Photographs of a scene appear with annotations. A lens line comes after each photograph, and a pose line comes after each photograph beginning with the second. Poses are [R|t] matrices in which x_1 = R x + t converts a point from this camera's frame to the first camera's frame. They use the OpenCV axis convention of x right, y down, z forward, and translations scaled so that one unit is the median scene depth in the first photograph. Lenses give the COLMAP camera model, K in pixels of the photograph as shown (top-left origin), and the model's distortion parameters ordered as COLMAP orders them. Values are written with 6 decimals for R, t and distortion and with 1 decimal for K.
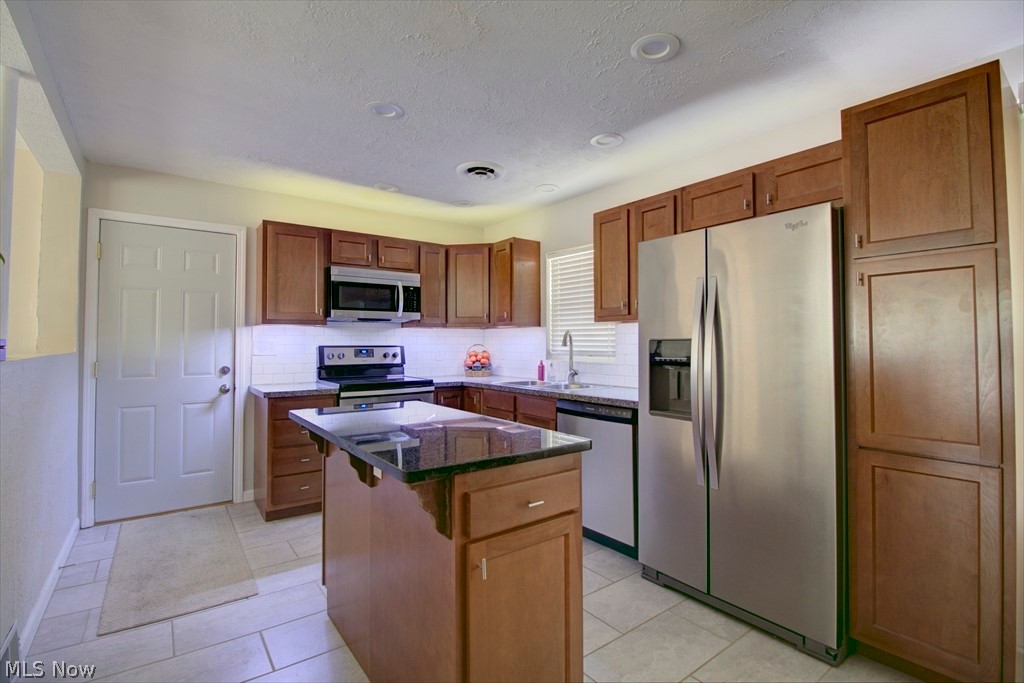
lens RADIAL K [[476.7, 0, 515.4], [0, 476.7, 335.3], [0, 0, 1]] dist [-0.009360, -0.009932]
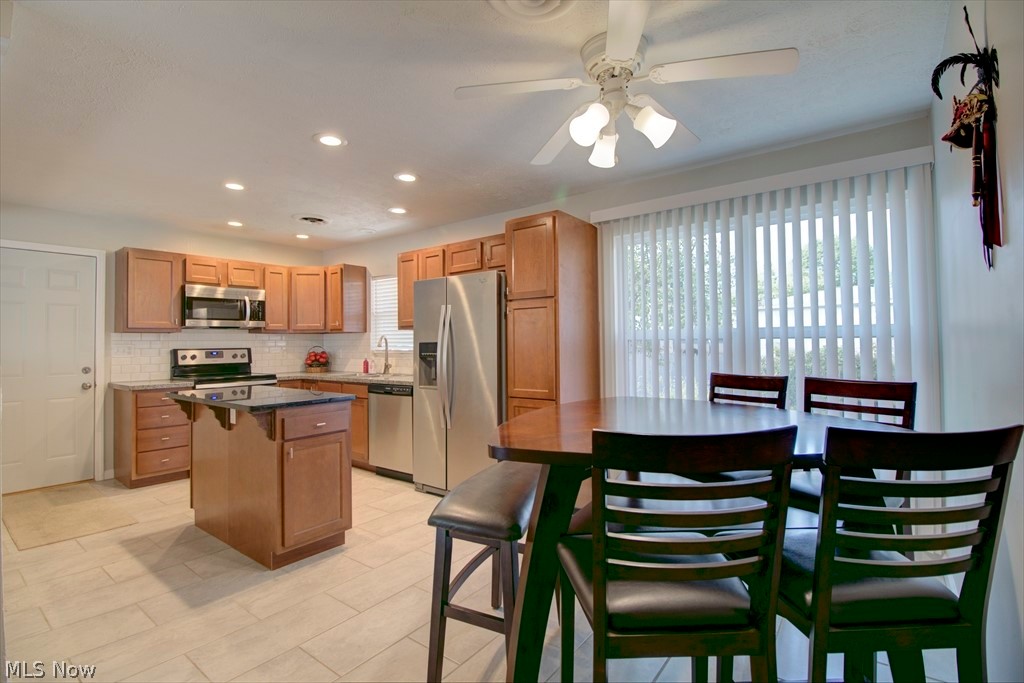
lens RADIAL K [[476.7, 0, 517.6], [0, 476.7, 334.8], [0, 0, 1]] dist [-0.009360, -0.009932]
pose [[0.961119, -0.005488, 0.276079, 0.112230], [0.005731, 0.999984, -0.000076, -0.009946], [-0.276074, 0.001655, 0.961135, -0.460036]]
